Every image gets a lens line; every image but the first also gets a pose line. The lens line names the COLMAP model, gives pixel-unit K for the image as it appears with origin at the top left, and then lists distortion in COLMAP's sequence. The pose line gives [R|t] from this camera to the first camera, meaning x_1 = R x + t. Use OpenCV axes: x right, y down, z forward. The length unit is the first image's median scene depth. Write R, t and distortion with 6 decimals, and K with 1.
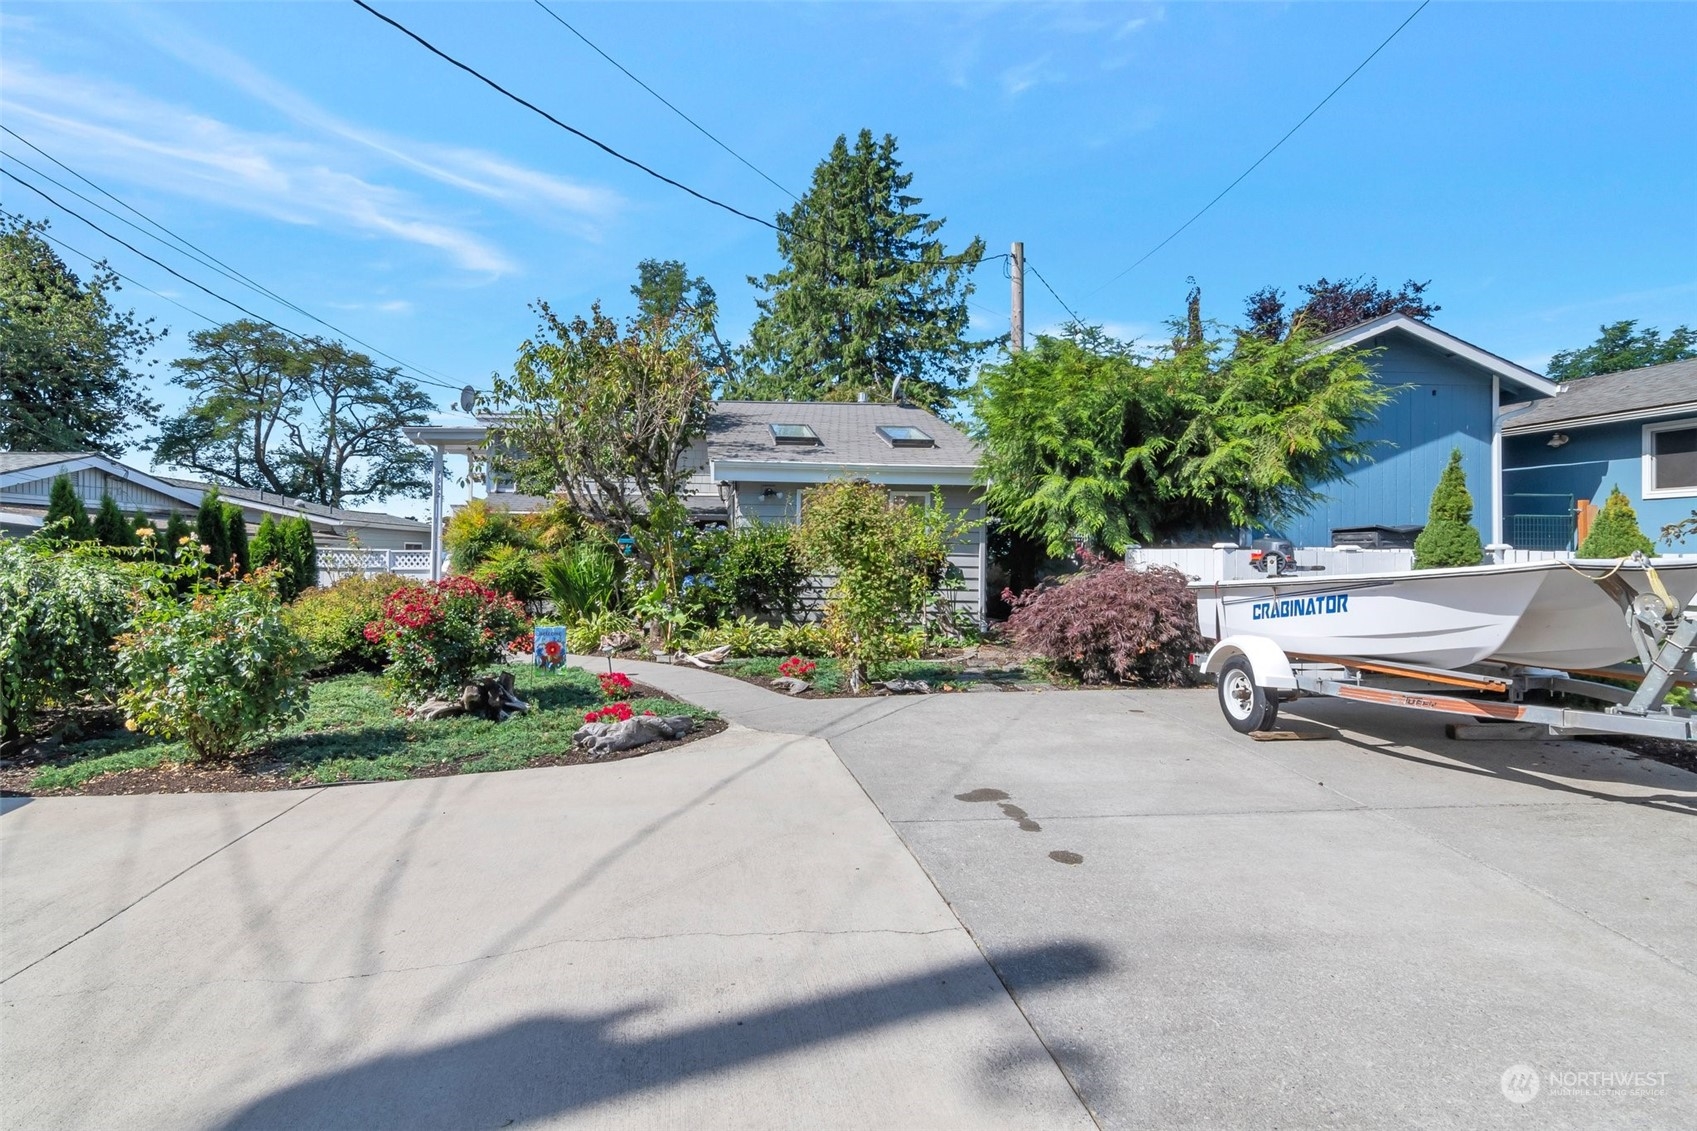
lens RADIAL K [[837.3, 0, 845.5], [0, 837.3, 550.4], [0, 0, 1]] dist [-0.001342, 0.000157]
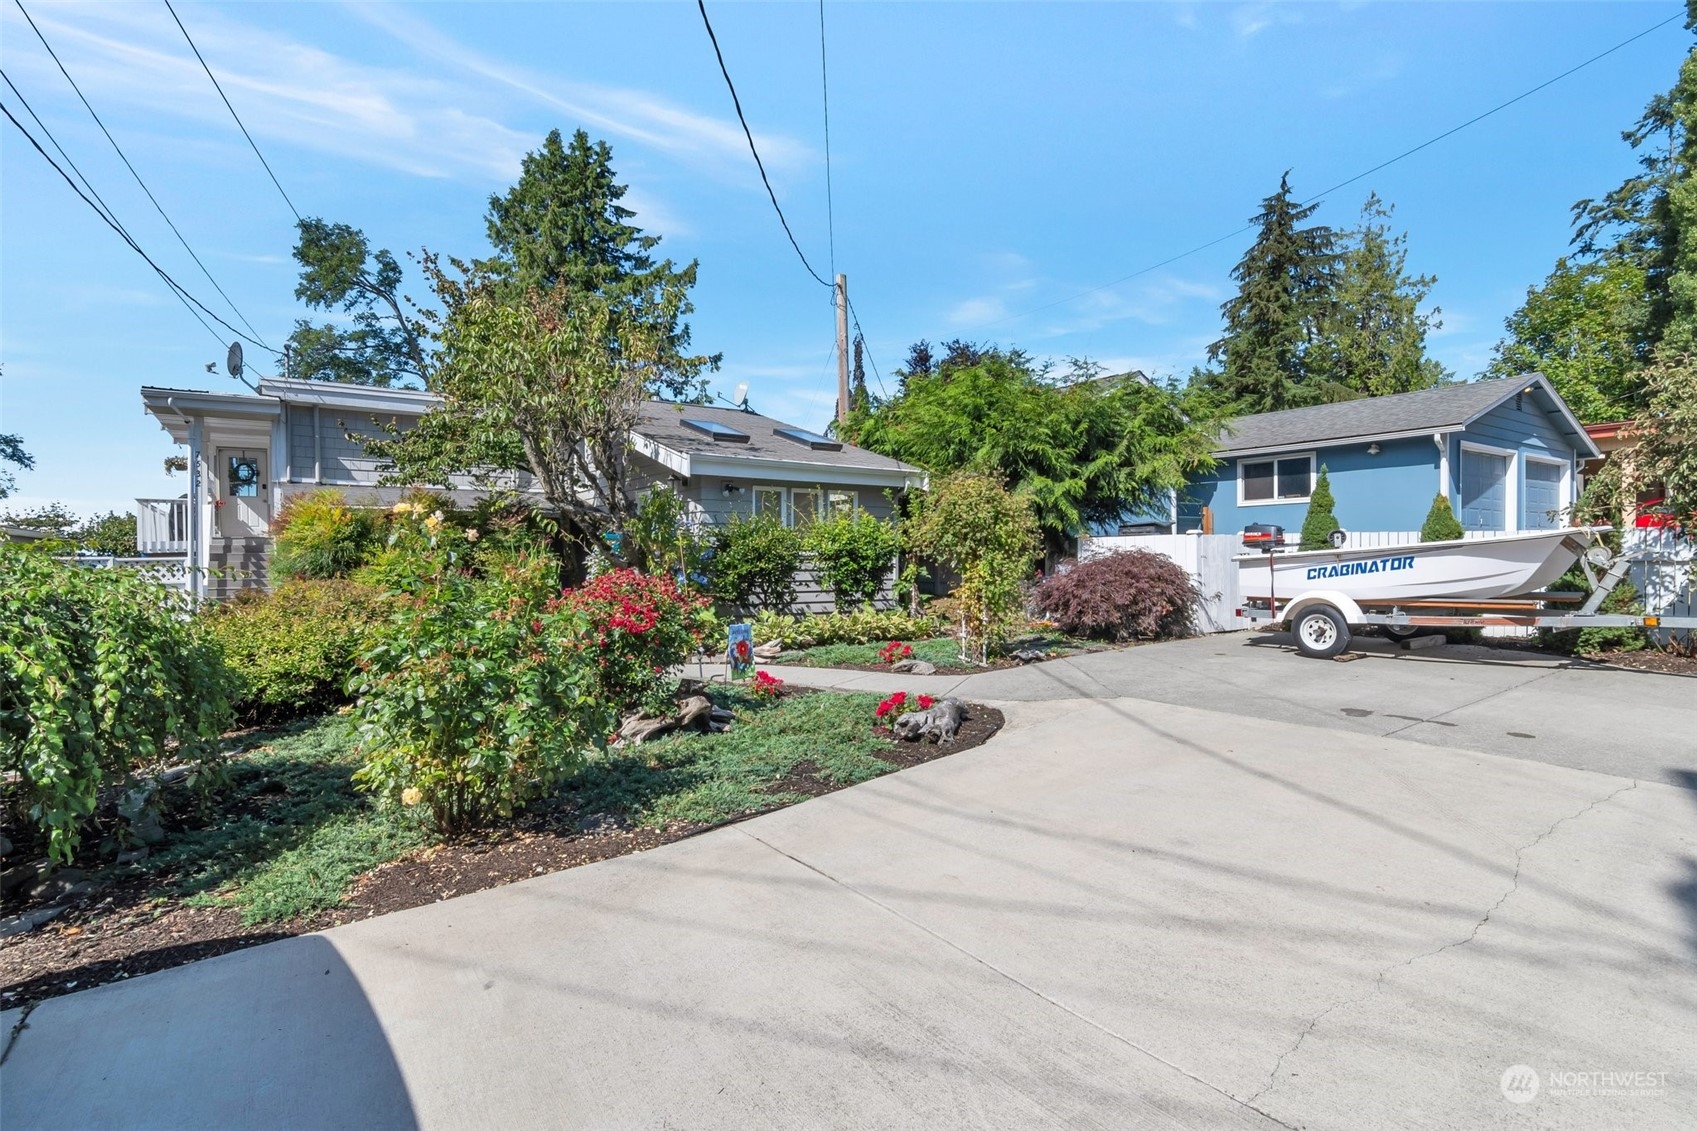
lens RADIAL K [[760.8, 0, 848.5], [0, 760.8, 565.5], [0, 0, 1]] dist [-0.003563, -0.000117]
pose [[0.860491, -0.026378, 0.508783, -0.589584], [0.021015, 0.999647, 0.016284, 0.015103], [-0.509032, -0.003320, 0.860741, 0.204862]]
